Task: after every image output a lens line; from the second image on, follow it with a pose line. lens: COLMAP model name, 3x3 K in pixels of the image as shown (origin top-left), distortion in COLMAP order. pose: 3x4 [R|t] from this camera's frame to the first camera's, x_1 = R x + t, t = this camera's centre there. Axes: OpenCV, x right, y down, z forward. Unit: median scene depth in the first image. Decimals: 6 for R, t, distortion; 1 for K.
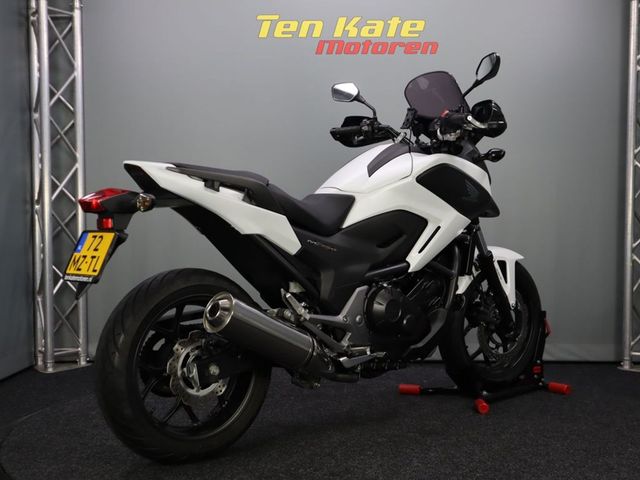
lens RADIAL K [[867.3, 0, 321.6], [0, 867.3, 248.5], [0, 0, 1]] dist [0.018401, 0.000000]
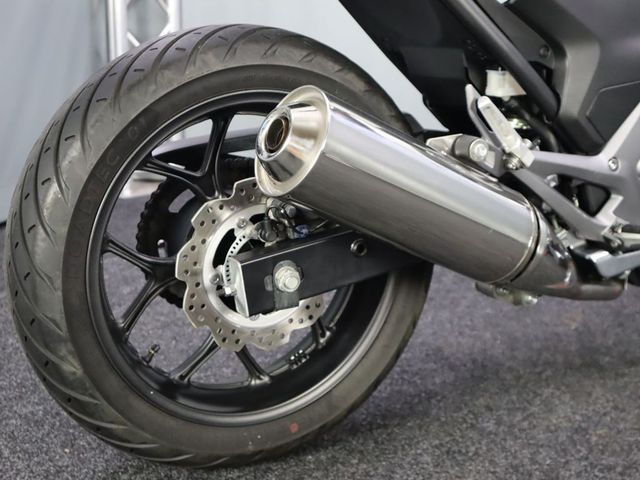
lens RADIAL K [[867.3, 0, 321.3], [0, 867.3, 241.6], [0, 0, 1]] dist [0.018401, 0.000000]
pose [[0.976463, 0.079421, -0.200529, -0.024355], [-0.034307, 0.975091, 0.219134, 0.029006], [0.212938, -0.207097, 0.954866, 0.546517]]
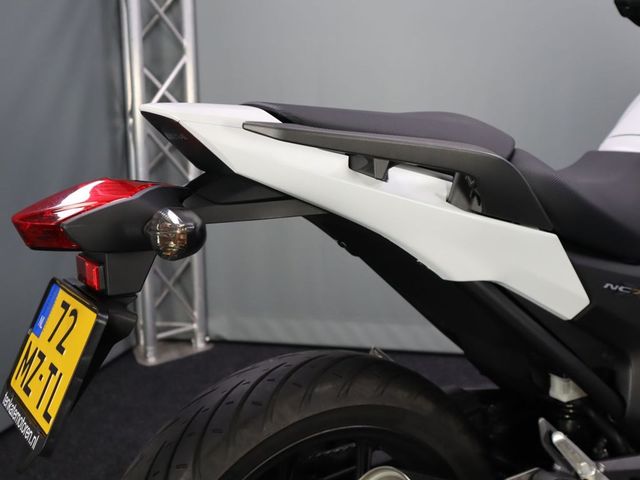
lens RADIAL K [[867.3, 0, 326.6], [0, 867.3, 242.4], [0, 0, 1]] dist [0.018401, 0.000000]
pose [[0.979853, 0.031551, -0.197211, -0.061315], [-0.002527, 0.989322, 0.145722, -0.084407], [0.199703, -0.142288, 0.969470, 0.558849]]
